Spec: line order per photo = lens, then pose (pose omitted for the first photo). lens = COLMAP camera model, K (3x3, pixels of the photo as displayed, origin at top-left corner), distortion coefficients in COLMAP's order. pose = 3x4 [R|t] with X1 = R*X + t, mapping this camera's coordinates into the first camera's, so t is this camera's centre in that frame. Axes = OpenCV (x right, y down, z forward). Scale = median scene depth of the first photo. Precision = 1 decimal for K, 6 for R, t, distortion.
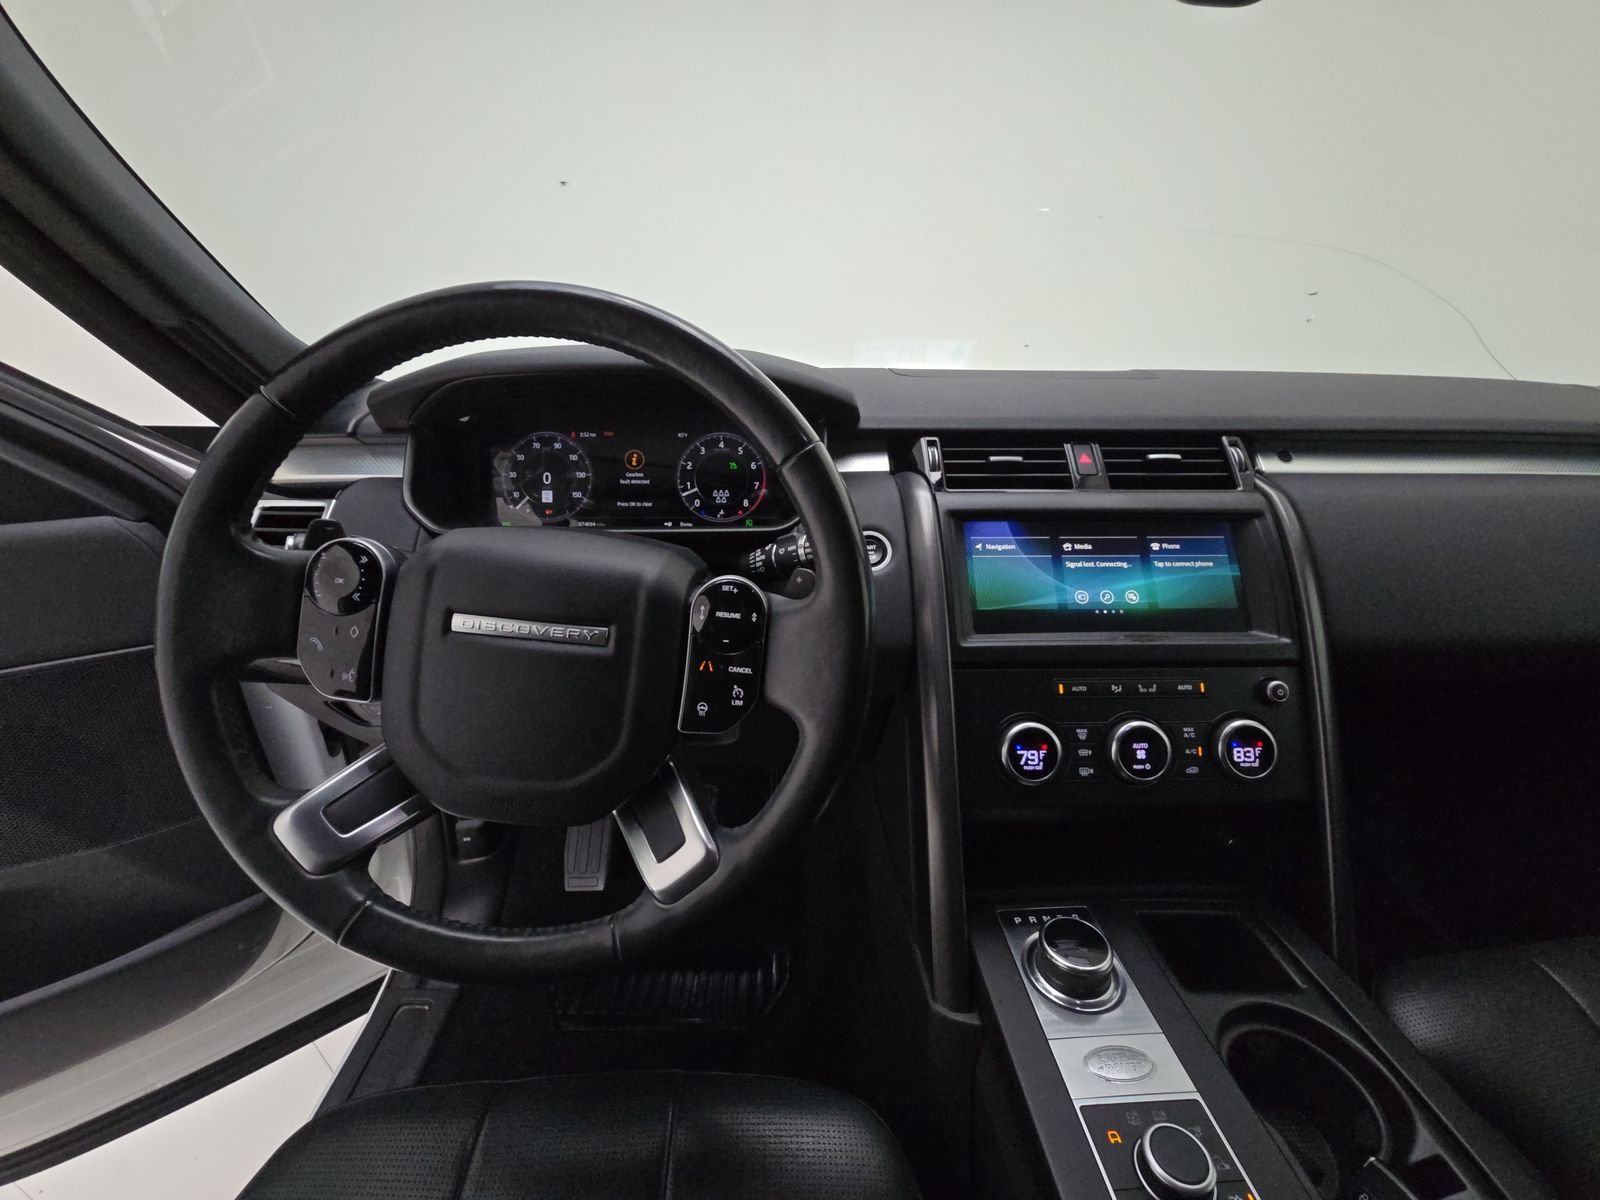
lens RADIAL K [[644.7, 0, 800.0], [0, 644.7, 583.9], [0, 0, 1]] dist [-0.000546, -0.000098]
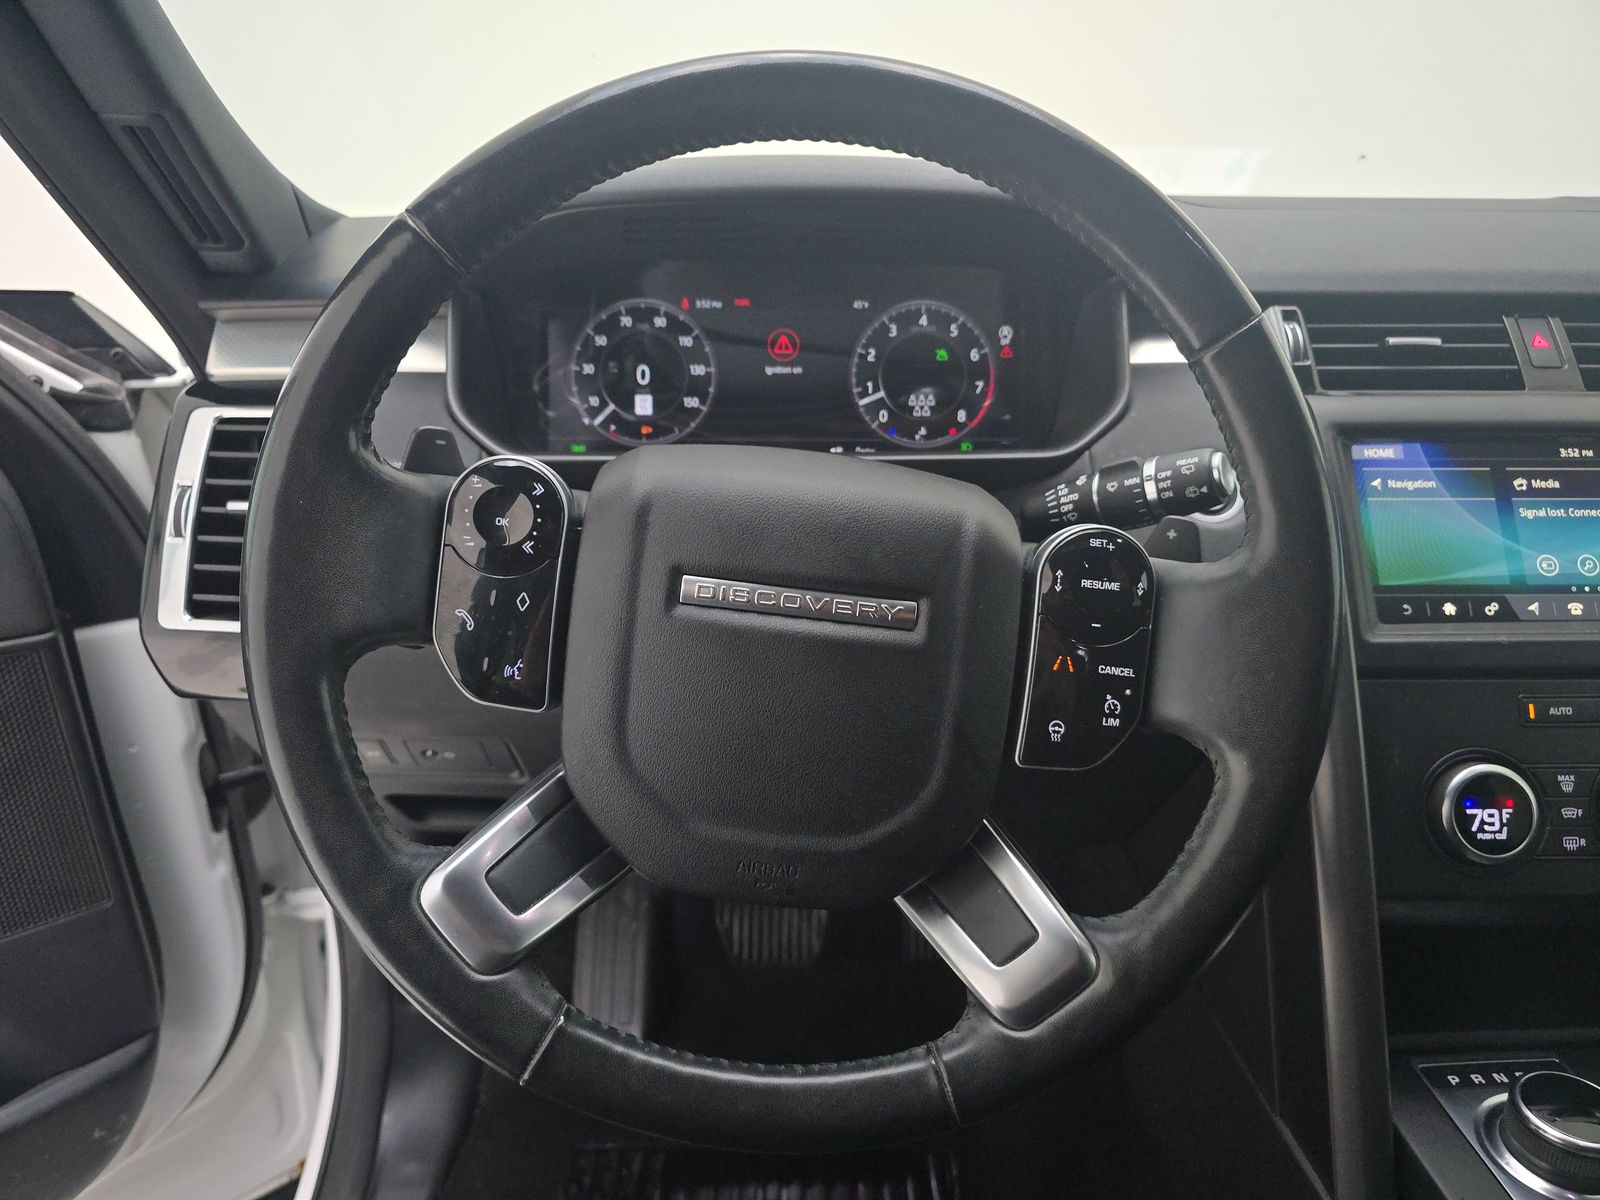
lens RADIAL K [[1065.1, 0, 800.0], [0, 1065.1, 600.0], [0, 0, 1]] dist [0.012289, -0.002395]
pose [[1.000000, 0.000896, -0.000085, -0.274861], [-0.000894, 0.999627, 0.027285, 0.025997], [0.000110, -0.027285, 0.999628, -0.026046]]
